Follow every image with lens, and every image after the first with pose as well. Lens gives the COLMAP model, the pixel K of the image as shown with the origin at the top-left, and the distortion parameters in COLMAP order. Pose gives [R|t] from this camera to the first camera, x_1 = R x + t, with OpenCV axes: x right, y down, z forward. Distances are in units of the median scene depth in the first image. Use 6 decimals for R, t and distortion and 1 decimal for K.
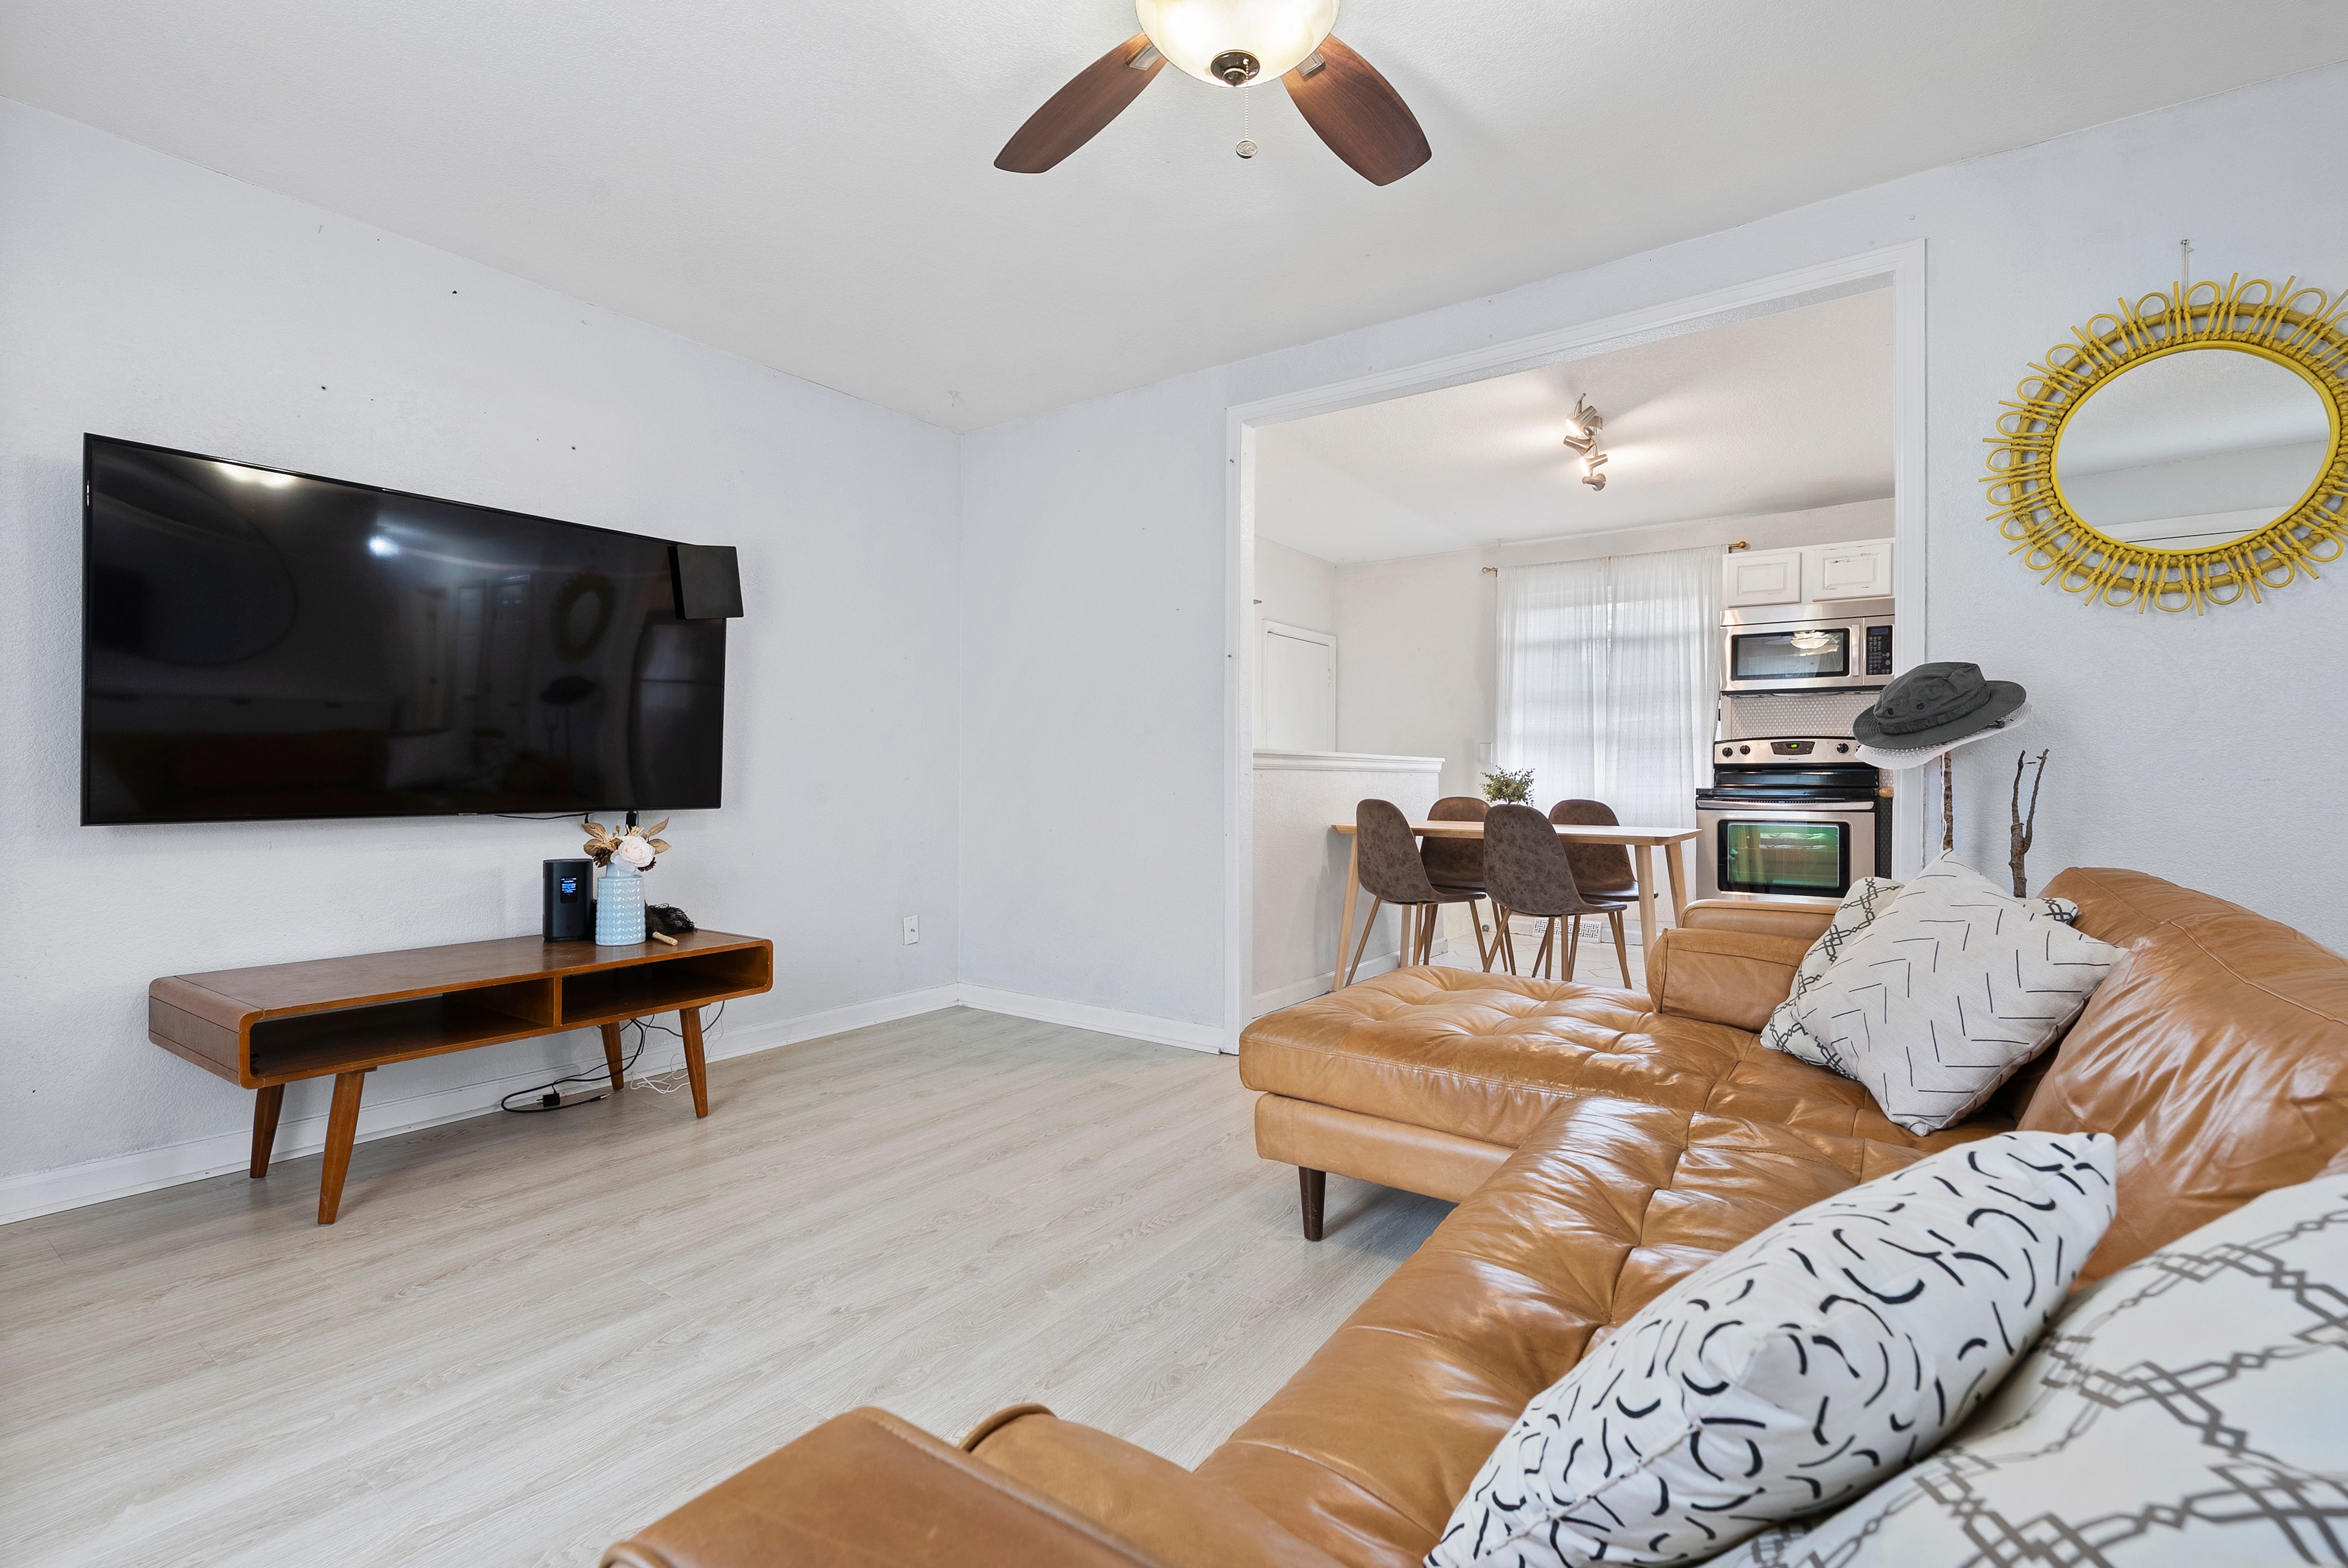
lens RADIAL K [[1059.6, 0, 1175.2], [0, 1059.6, 776.8], [0, 0, 1]] dist [0.001025, 0.000158]
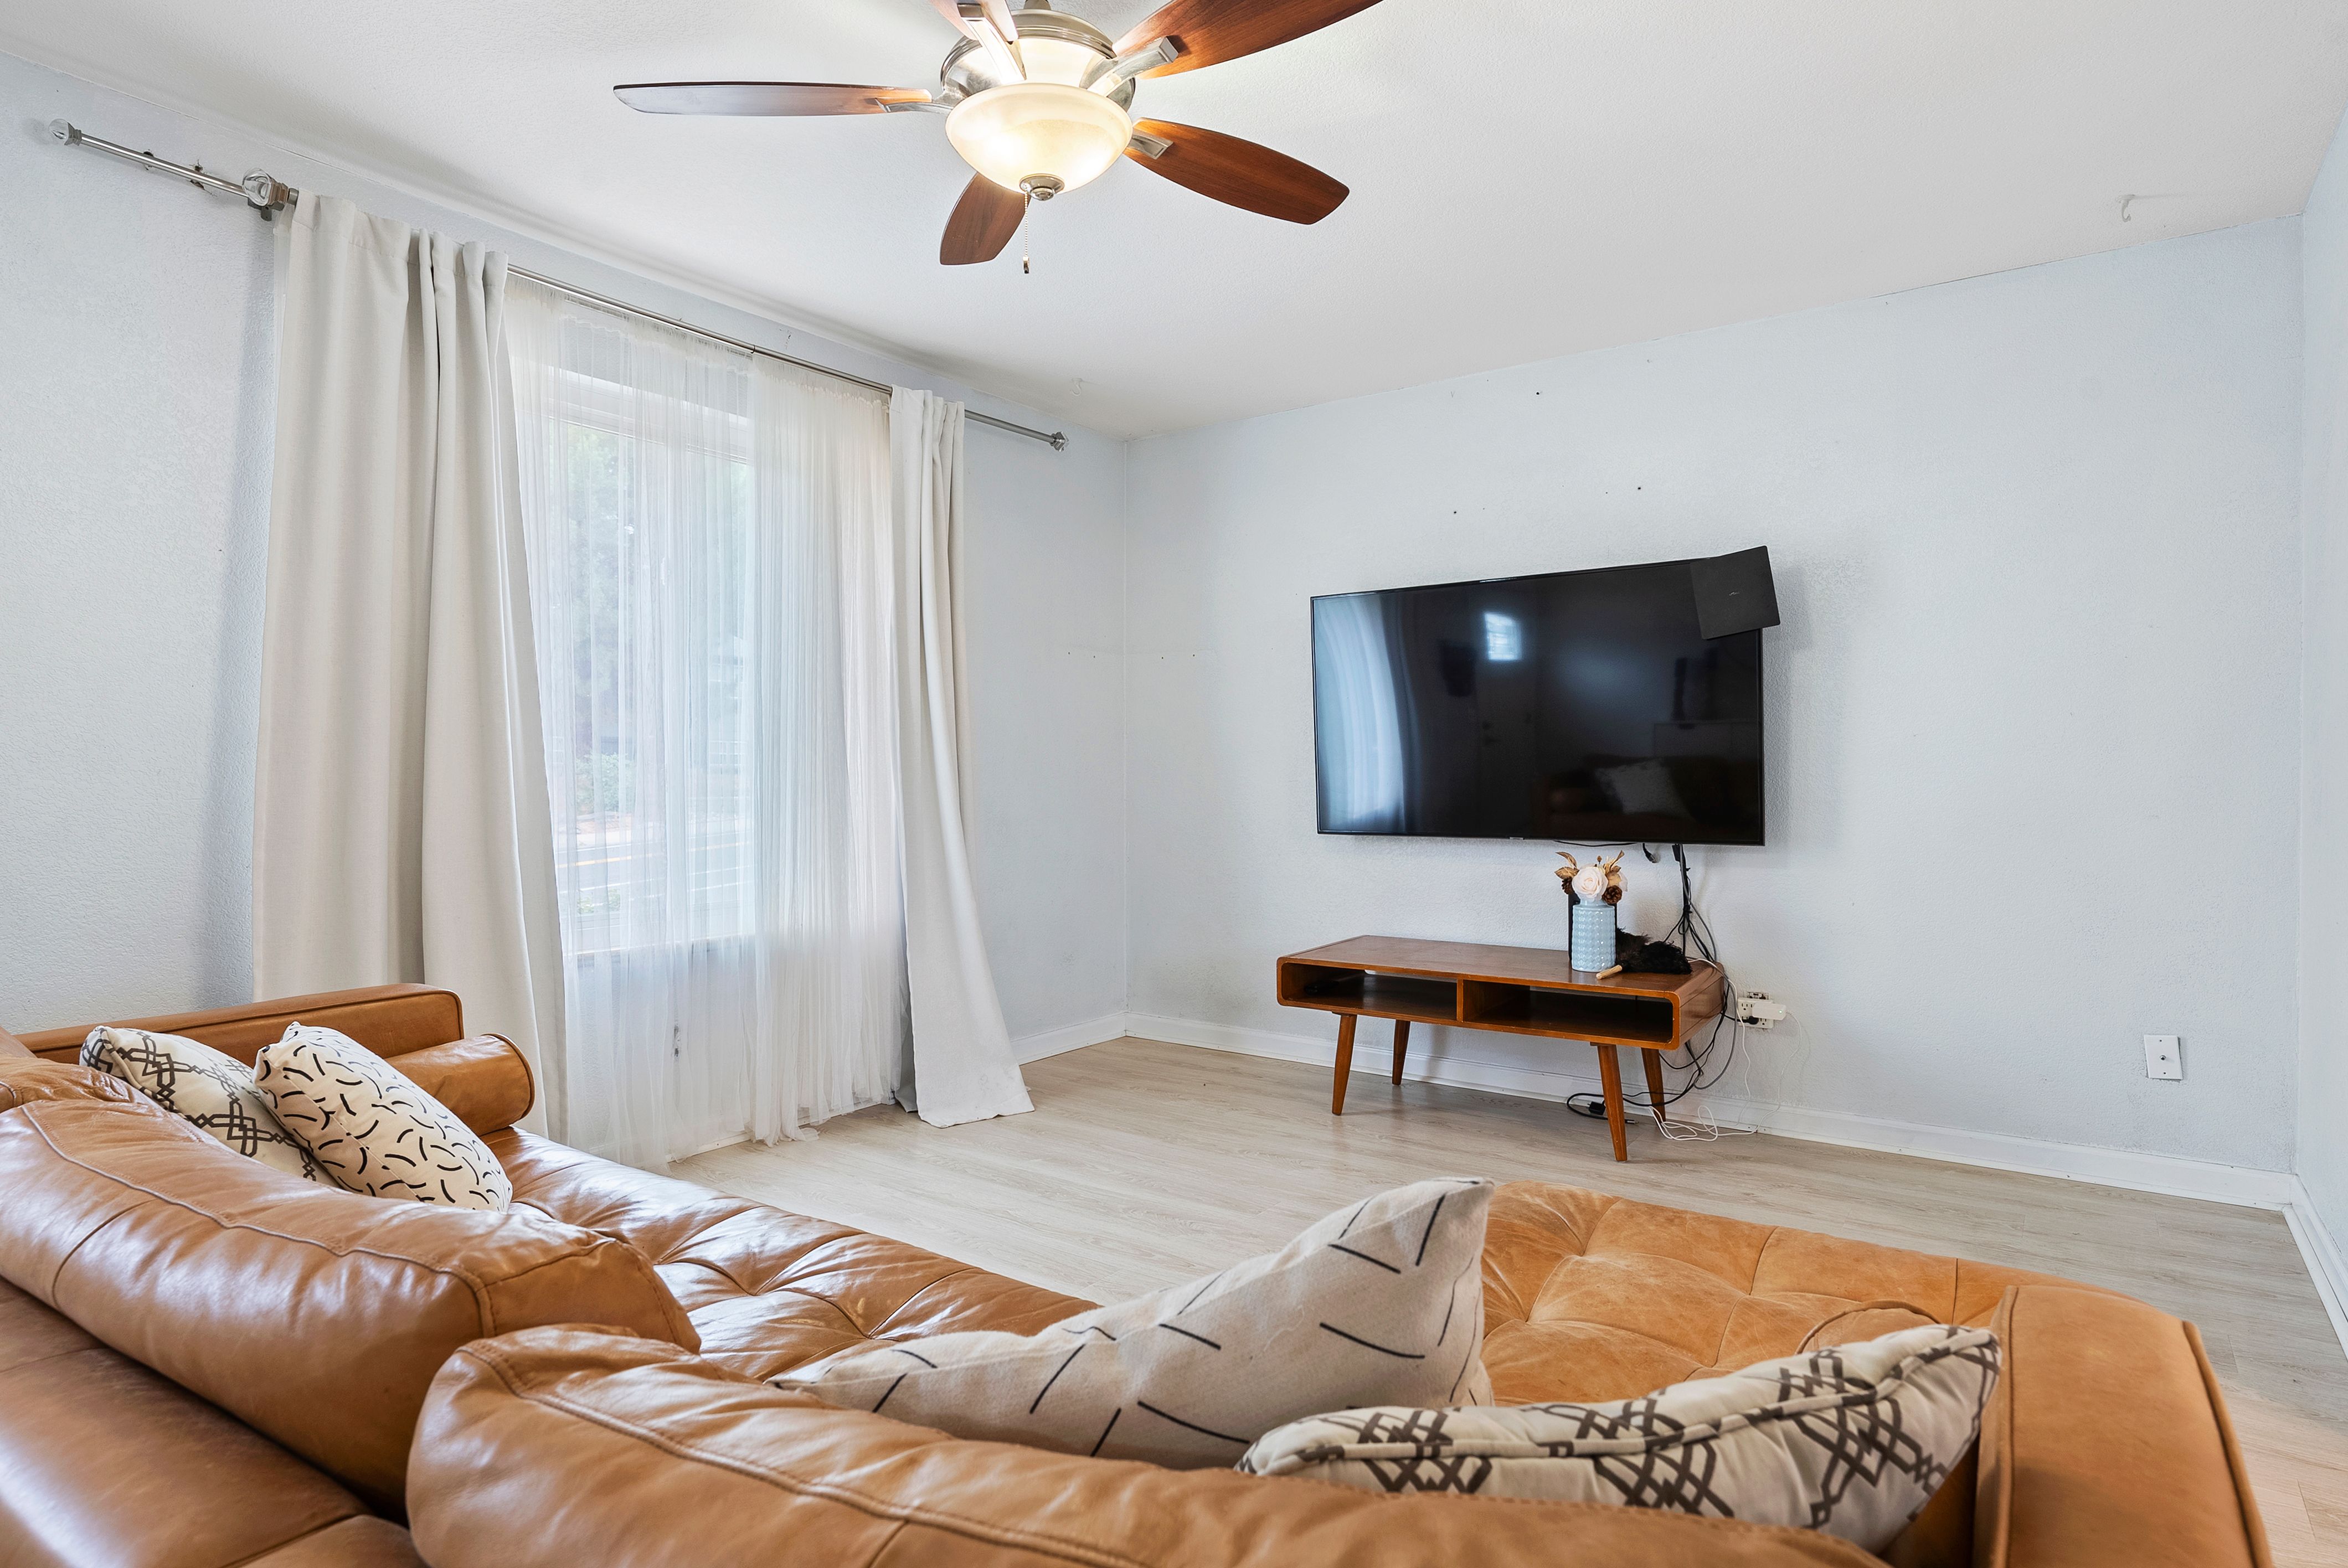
lens RADIAL K [[1246.8, 0, 1179.1], [0, 1246.8, 775.8], [0, 0, 1]] dist [0.004495, -0.001103]
pose [[0.009795, -0.003245, -0.999947, 0.519198], [0.001047, 0.999994, -0.003235, -0.021814], [0.999951, -0.001015, 0.009798, 0.436275]]
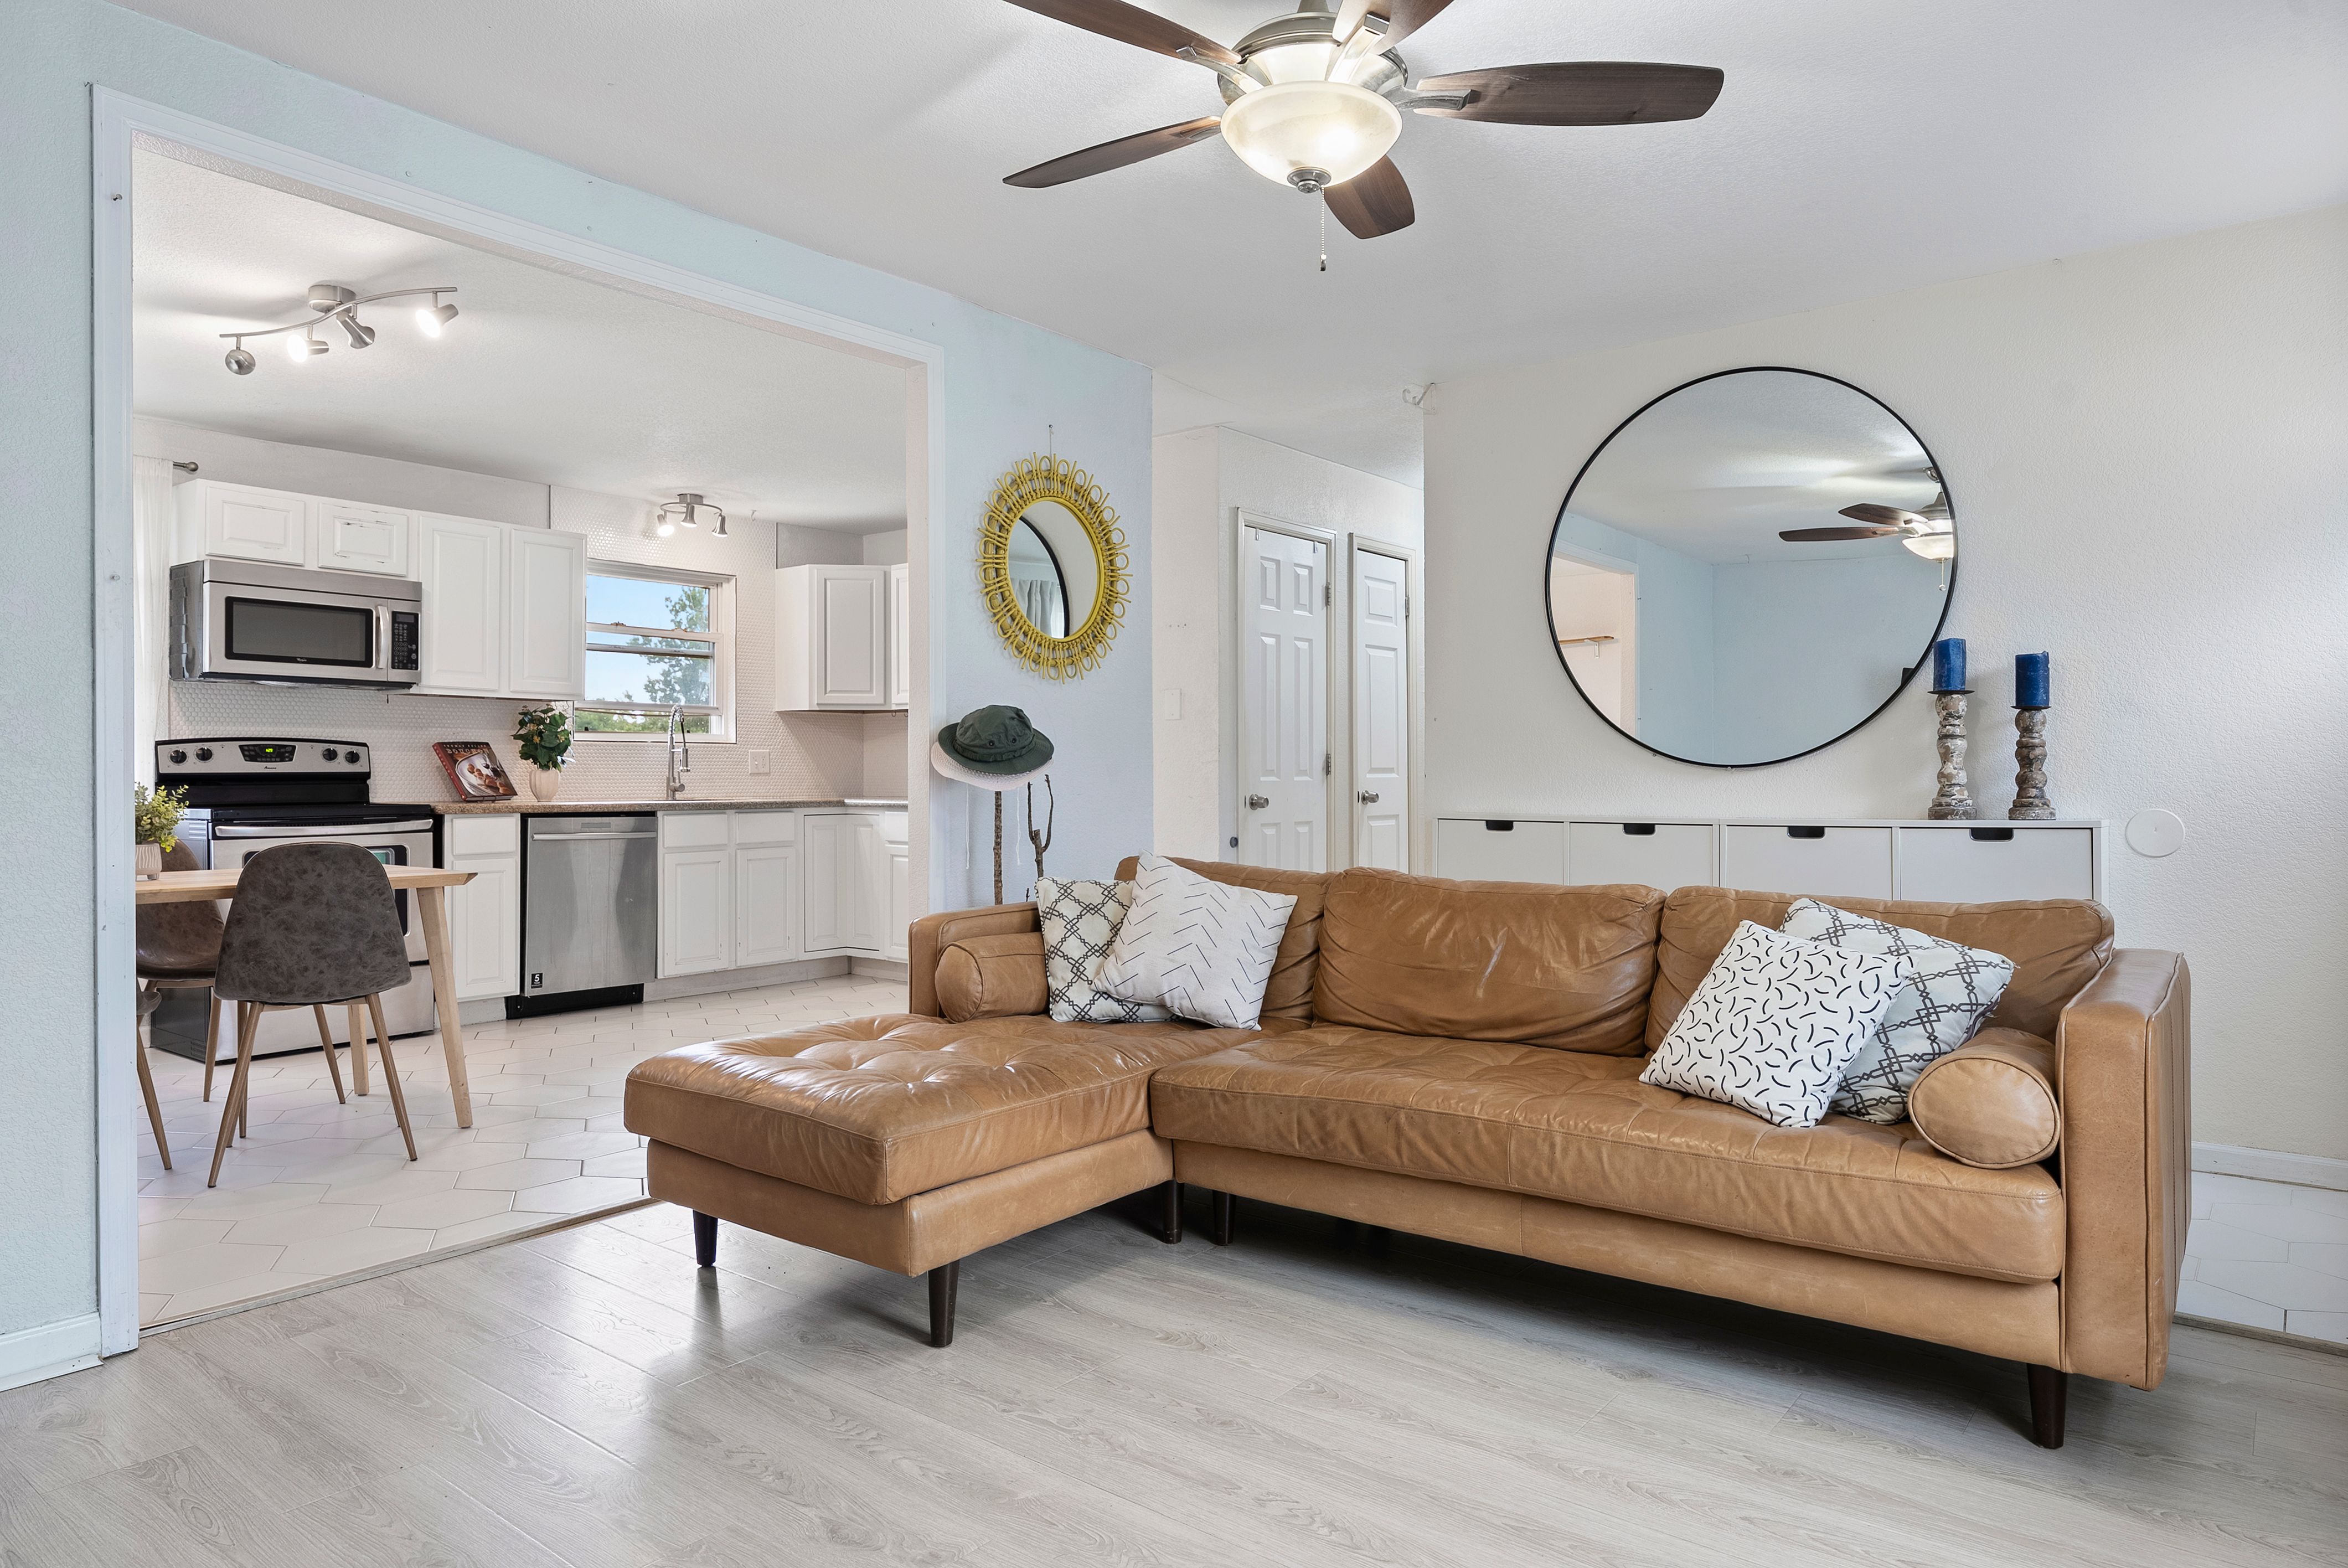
lens RADIAL K [[1417.5, 0, 1188.6], [0, 1417.5, 775.1], [0, 0, 1]] dist [0.002114, 0.002481]
pose [[0.043617, -0.003632, 0.999042, -0.555385], [0.003934, 0.999986, 0.003464, -0.017073], [-0.999041, 0.003779, 0.043631, 0.409283]]
